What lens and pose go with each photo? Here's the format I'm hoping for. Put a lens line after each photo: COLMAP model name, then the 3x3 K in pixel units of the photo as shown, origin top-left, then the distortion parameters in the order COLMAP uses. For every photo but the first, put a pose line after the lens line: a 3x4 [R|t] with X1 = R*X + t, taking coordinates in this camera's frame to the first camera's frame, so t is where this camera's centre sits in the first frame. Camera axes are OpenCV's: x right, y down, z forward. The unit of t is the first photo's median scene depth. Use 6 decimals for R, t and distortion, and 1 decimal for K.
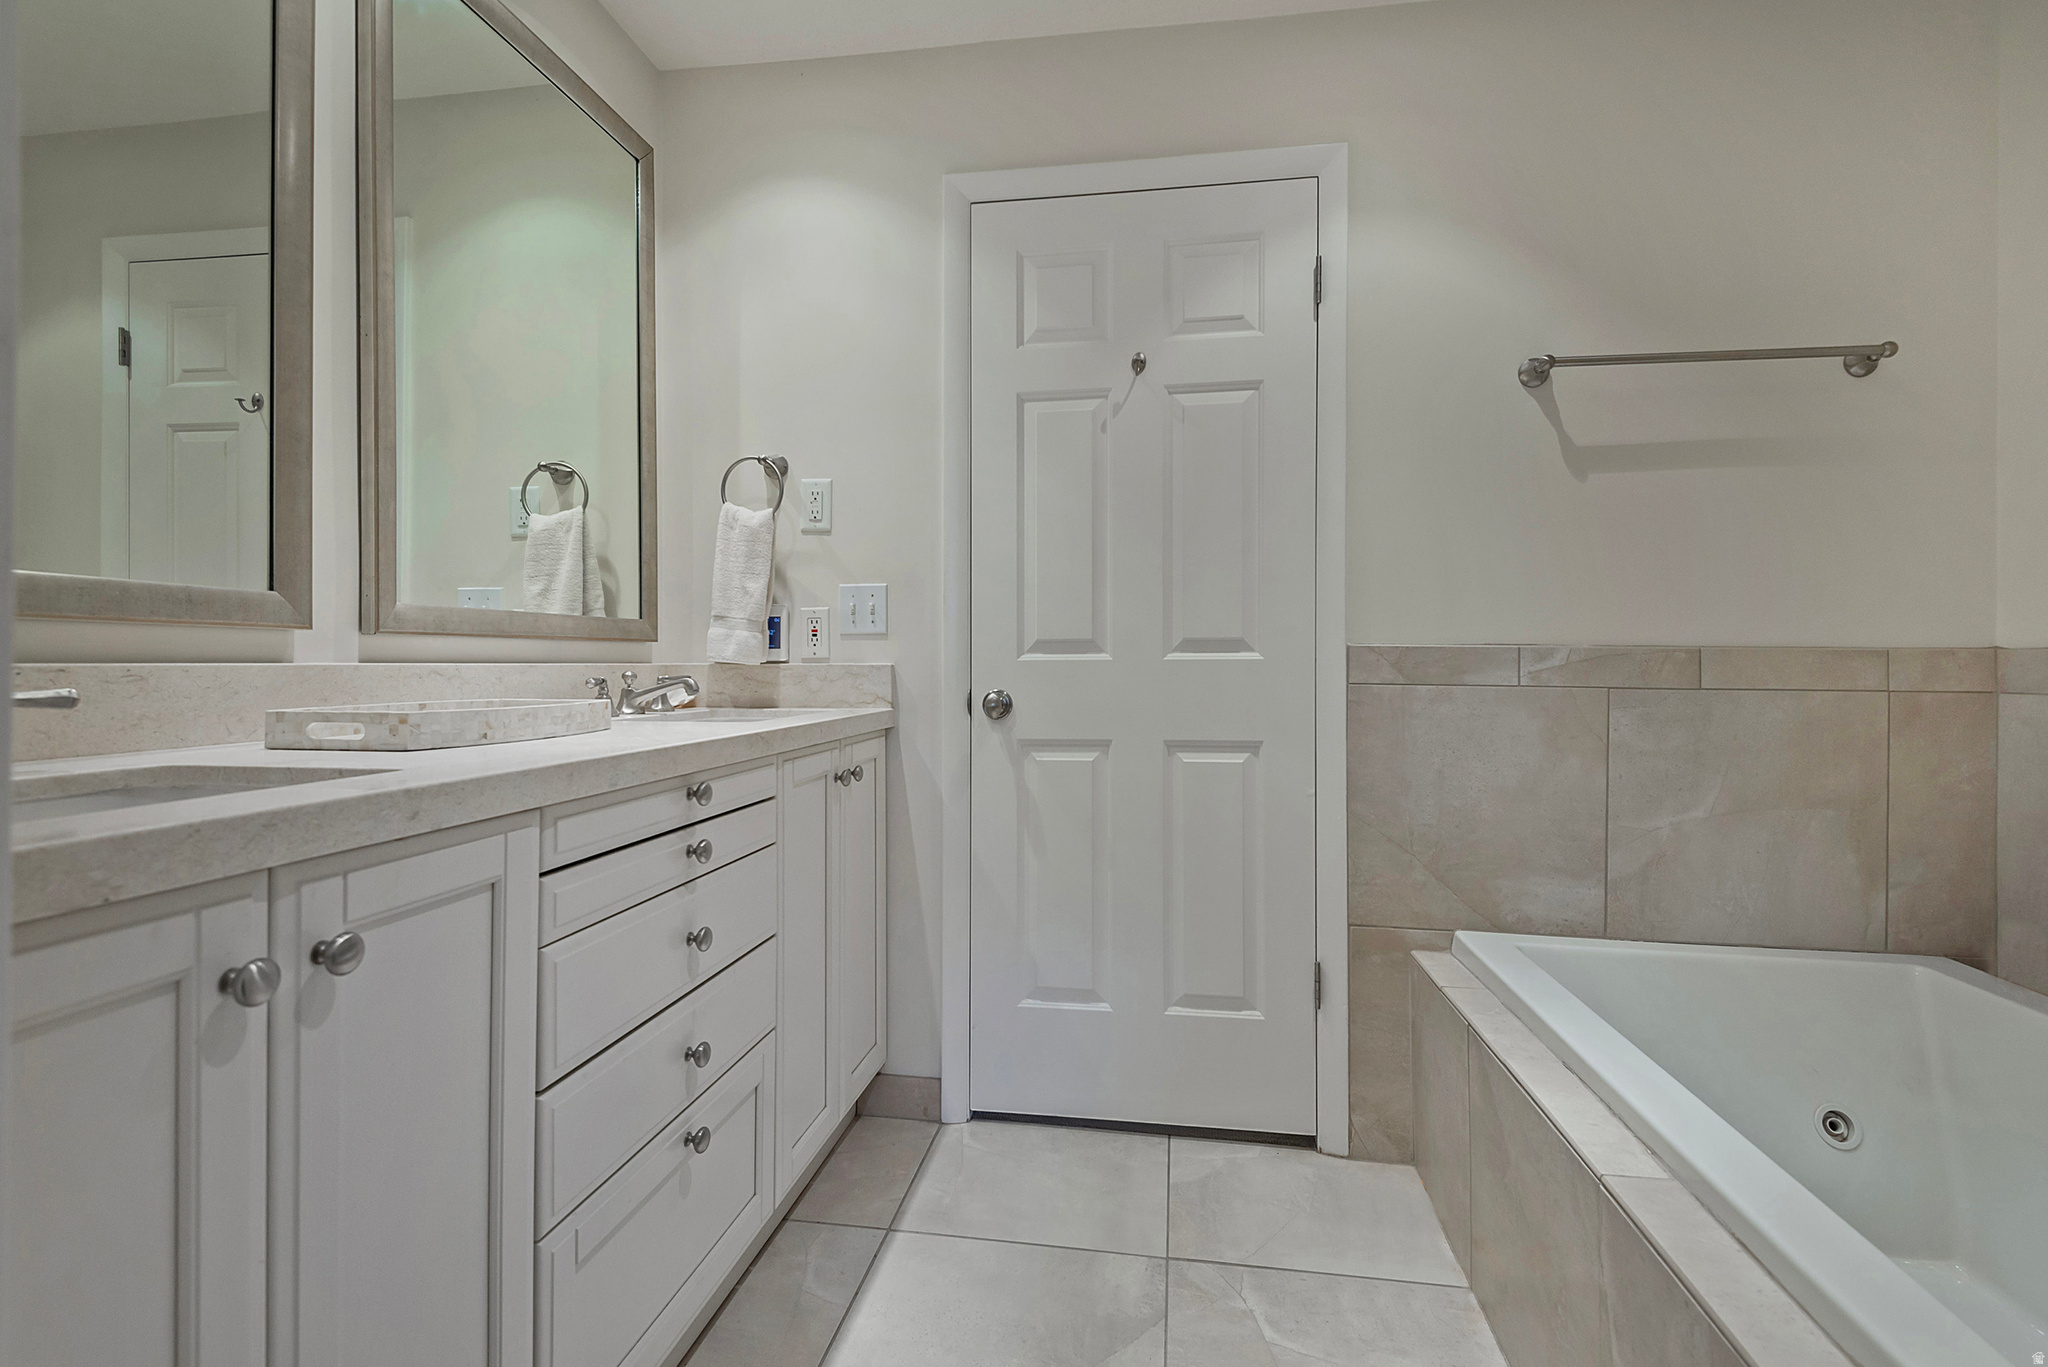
lens RADIAL K [[990.2, 0, 1029.8], [0, 990.2, 655.0], [0, 0, 1]] dist [0.001941, -0.000343]
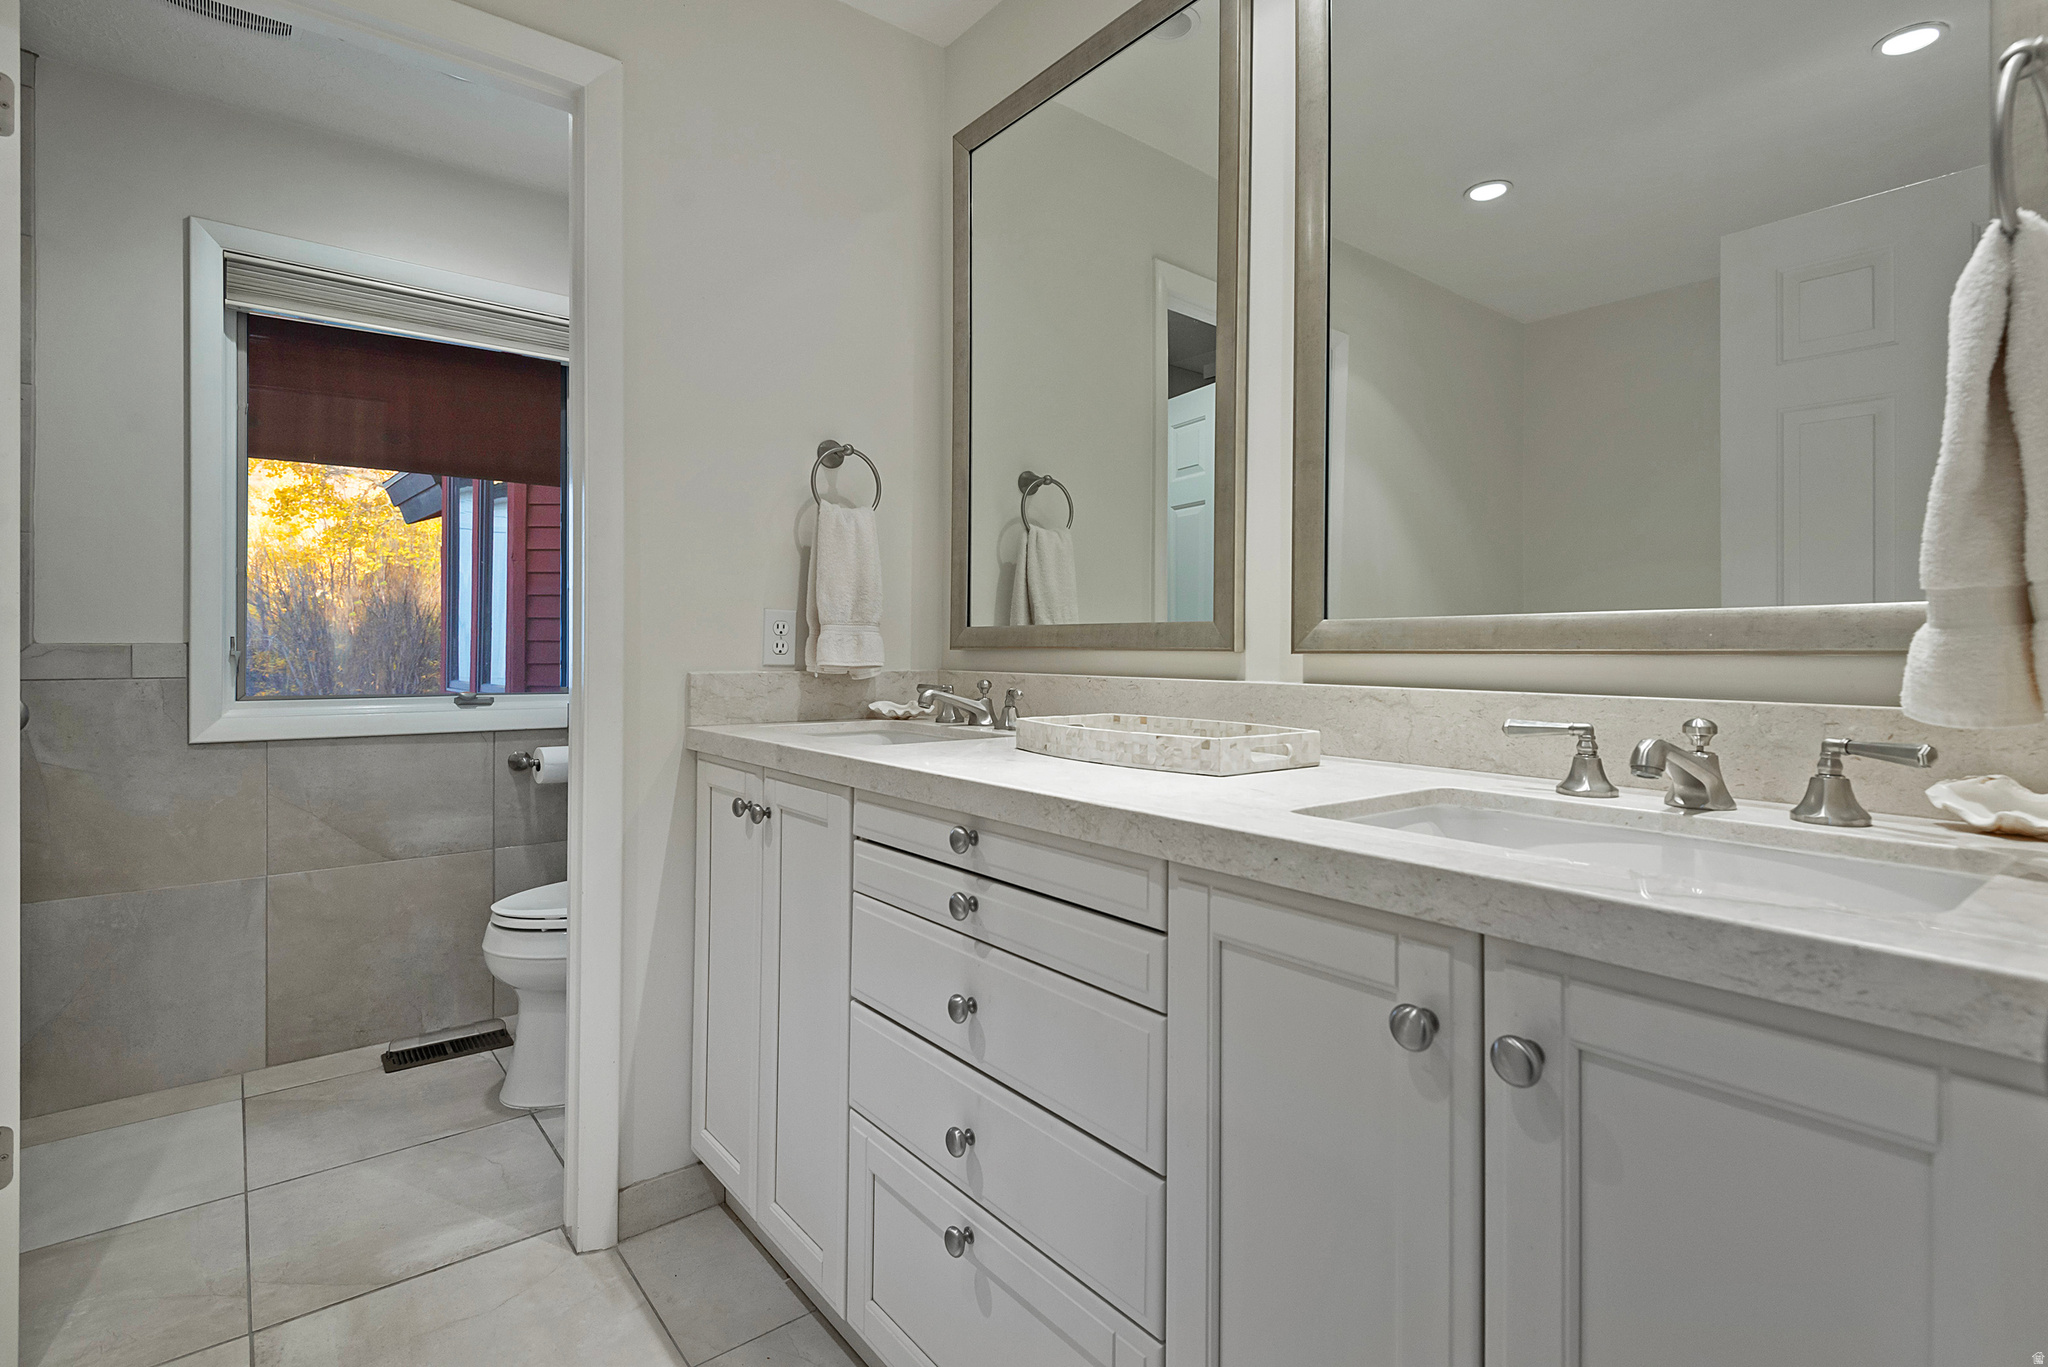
lens RADIAL K [[990.2, 0, 1029.8], [0, 990.2, 655.0], [0, 0, 1]] dist [0.001941, -0.000343]
pose [[-0.664953, -0.004584, -0.746871, 0.263446], [-0.005087, 0.999986, -0.001608, -0.017928], [0.746868, 0.002730, -0.664967, 1.562260]]
